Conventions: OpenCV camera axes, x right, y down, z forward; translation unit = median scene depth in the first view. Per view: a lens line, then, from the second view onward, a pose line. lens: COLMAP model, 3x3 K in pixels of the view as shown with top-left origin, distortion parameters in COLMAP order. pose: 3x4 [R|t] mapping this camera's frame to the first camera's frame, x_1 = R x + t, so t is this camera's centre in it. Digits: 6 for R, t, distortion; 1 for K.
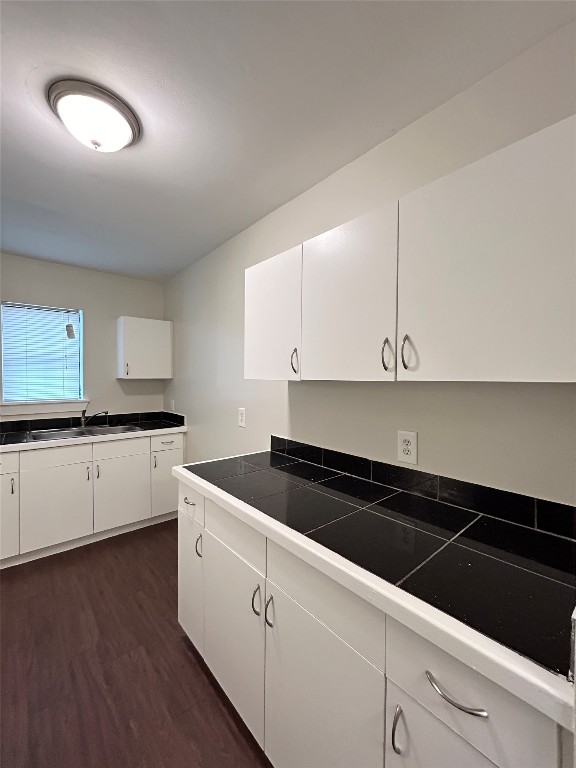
lens RADIAL K [[312.4, 0, 284.9], [0, 312.4, 382.4], [0, 0, 1]] dist [0.009148, 0.000040]
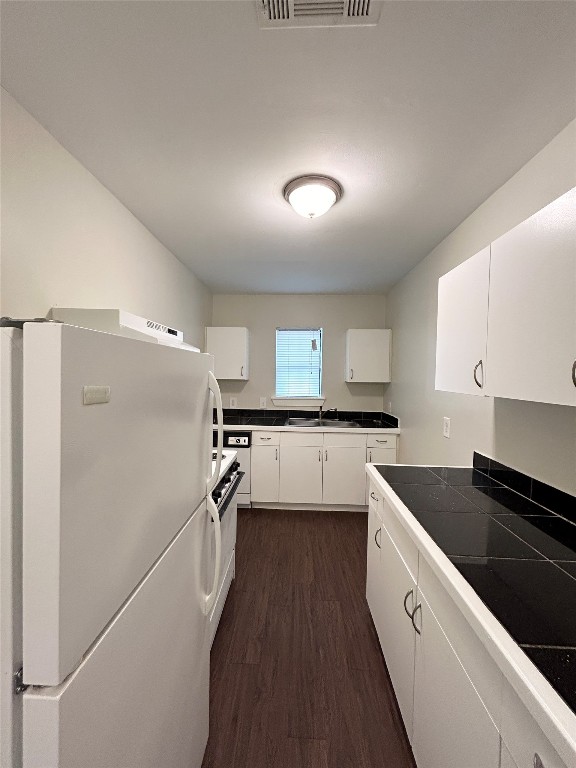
lens RADIAL K [[312.4, 0, 290.2], [0, 312.4, 381.8], [0, 0, 1]] dist [0.009148, 0.000040]
pose [[0.735394, 0.024882, -0.677183, 0.173666], [-0.021648, 0.999678, 0.013223, -0.033060], [0.677294, 0.004935, 0.735696, -0.033608]]
